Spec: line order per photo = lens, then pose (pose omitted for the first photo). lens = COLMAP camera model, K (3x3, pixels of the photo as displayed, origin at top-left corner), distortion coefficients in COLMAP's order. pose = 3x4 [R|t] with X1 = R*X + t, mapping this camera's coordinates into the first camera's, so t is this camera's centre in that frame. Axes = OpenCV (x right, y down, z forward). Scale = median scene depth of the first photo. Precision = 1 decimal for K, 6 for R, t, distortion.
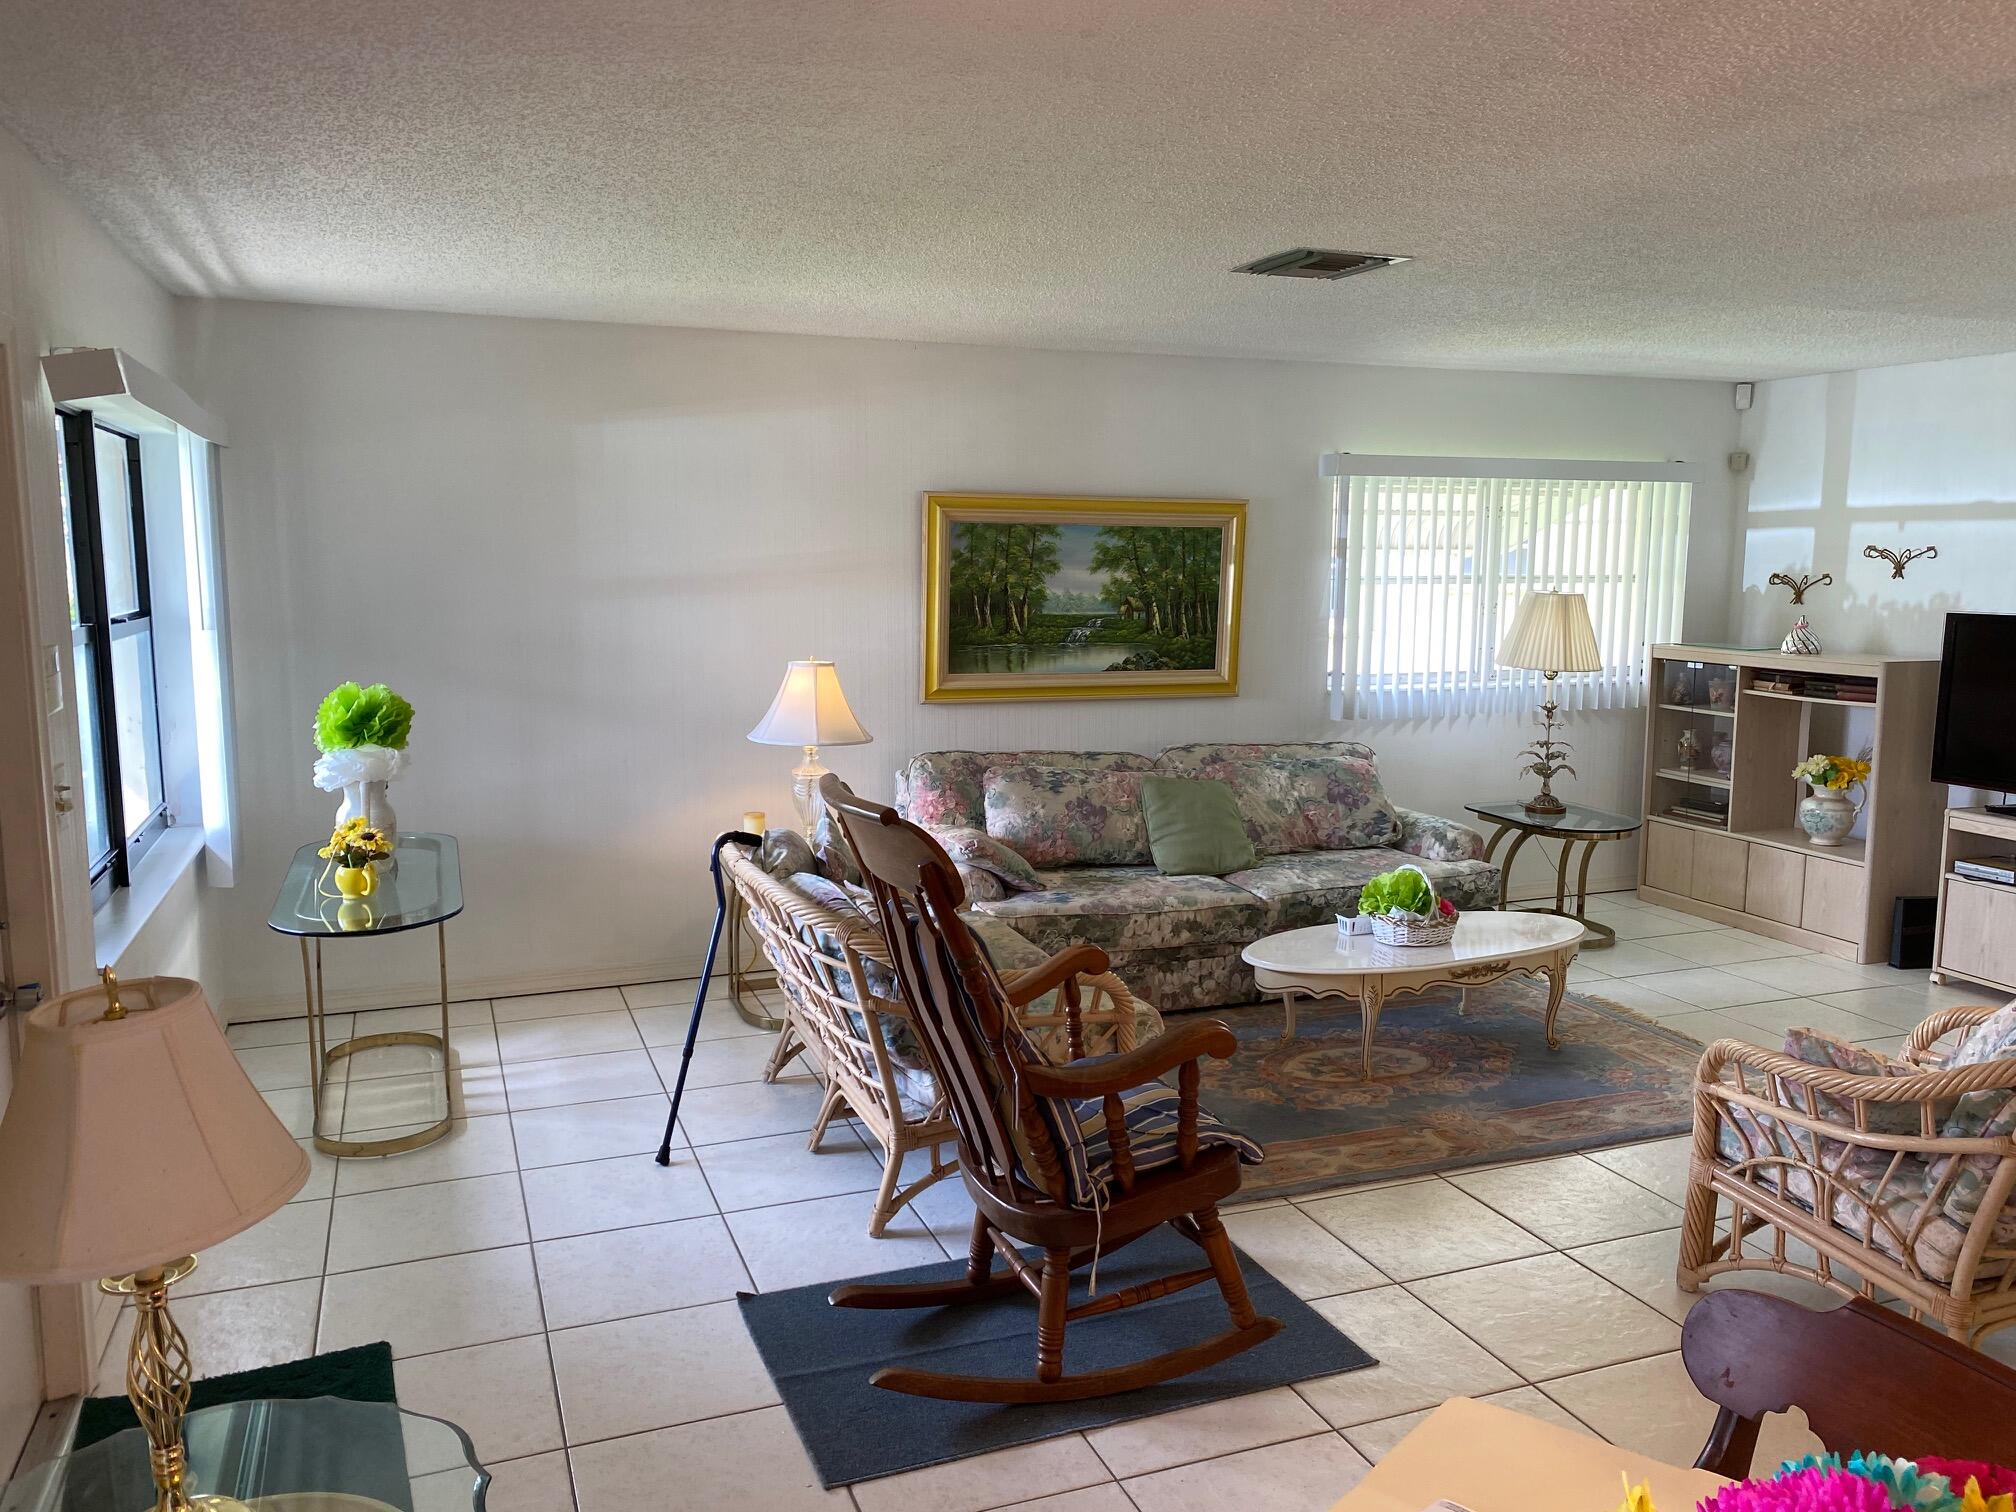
lens RADIAL K [[1541.8, 0, 1008.0], [0, 1541.8, 756.0], [0, 0, 1]] dist [0.091133, -0.151924]
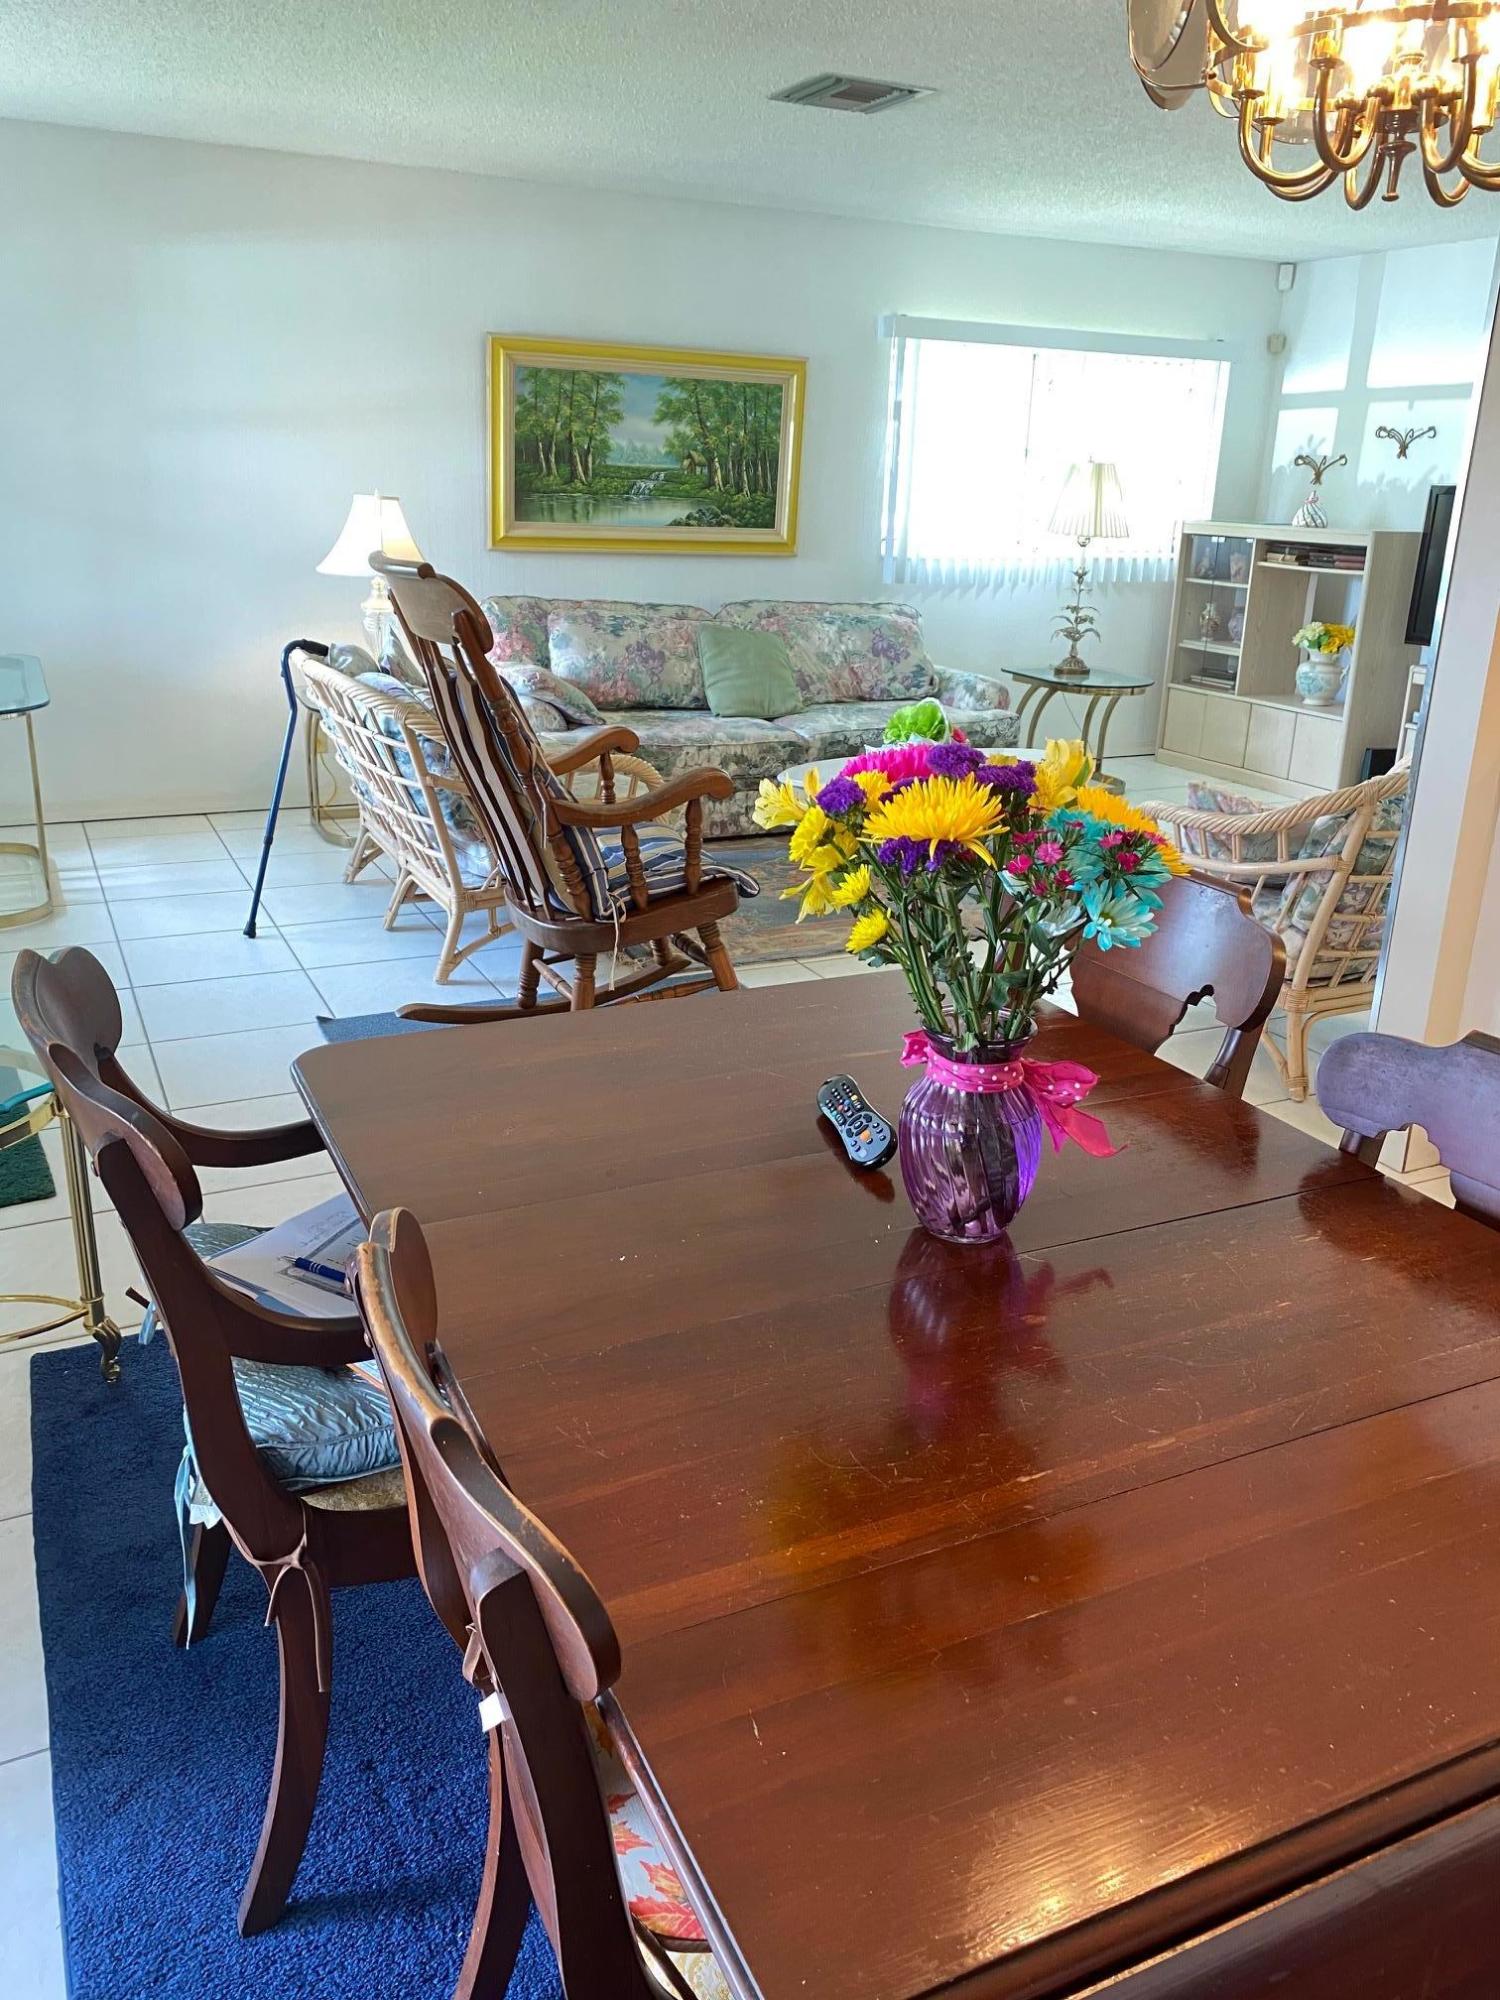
lens RADIAL K [[1531.8, 0, 752.2], [0, 1531.8, 984.5], [0, 0, 1]] dist [0.094658, -0.199859]
pose [[0.995972, -0.001911, 0.089648, 0.026377], [-0.015239, 0.981622, 0.190229, 0.051993], [-0.088364, -0.190828, 0.977638, -0.087029]]
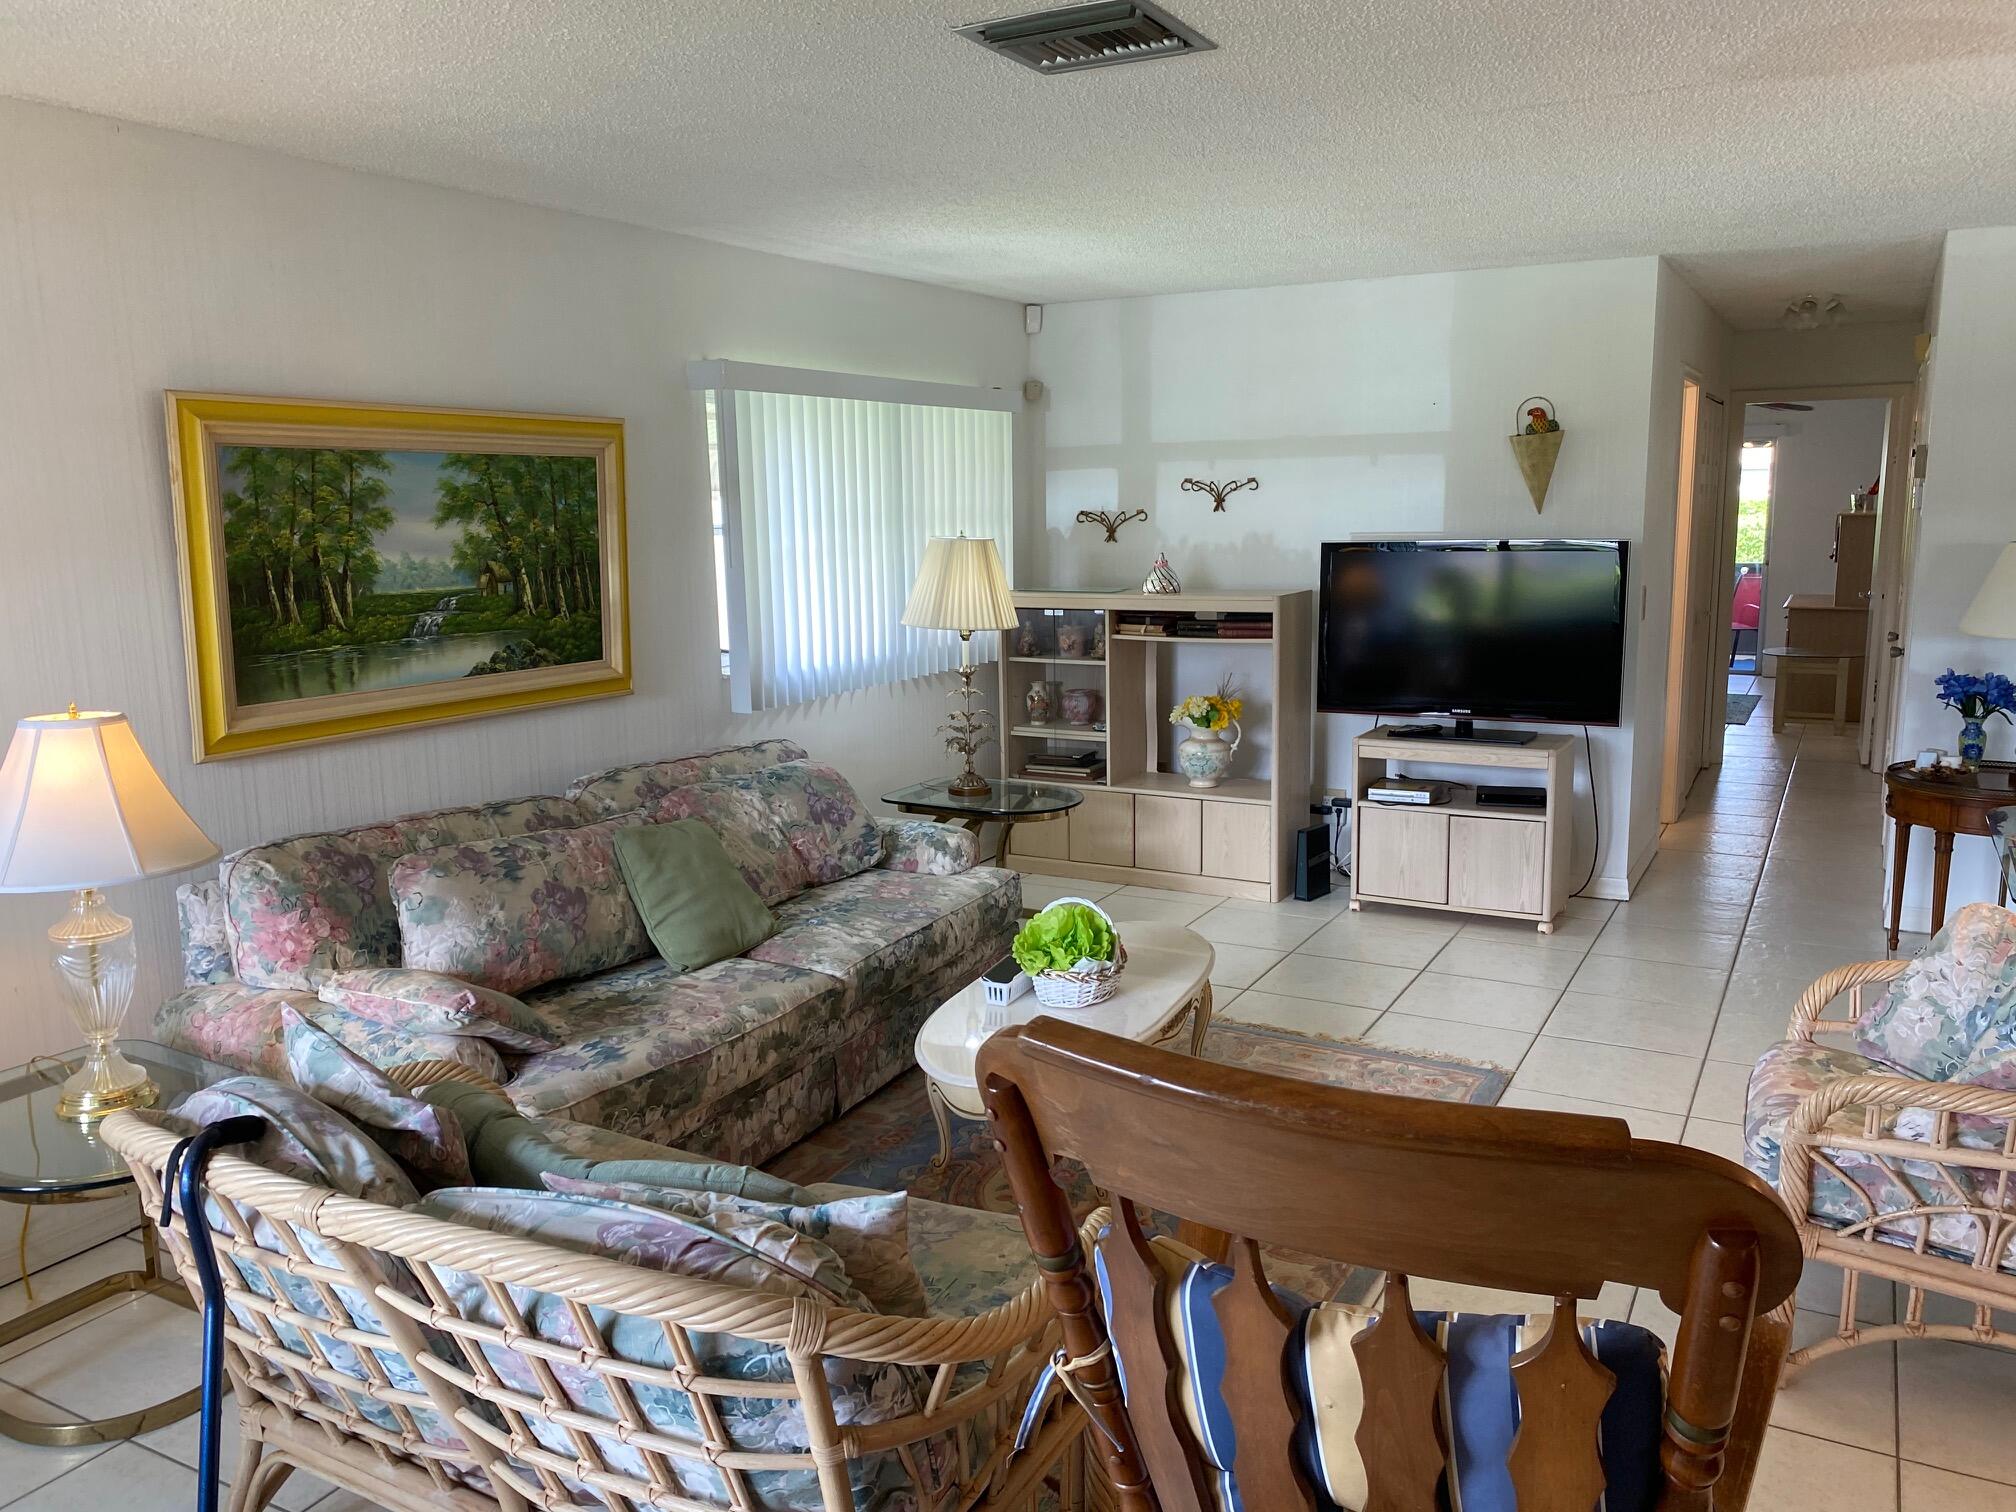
lens RADIAL K [[1544.0, 0, 1028.0], [0, 1544.0, 760.6], [0, 0, 1]] dist [0.094658, -0.199859]
pose [[0.760412, -0.126635, 0.636975, -0.189472], [0.105307, 0.991868, 0.071476, -0.043578], [-0.640846, 0.012726, 0.767564, 0.354487]]
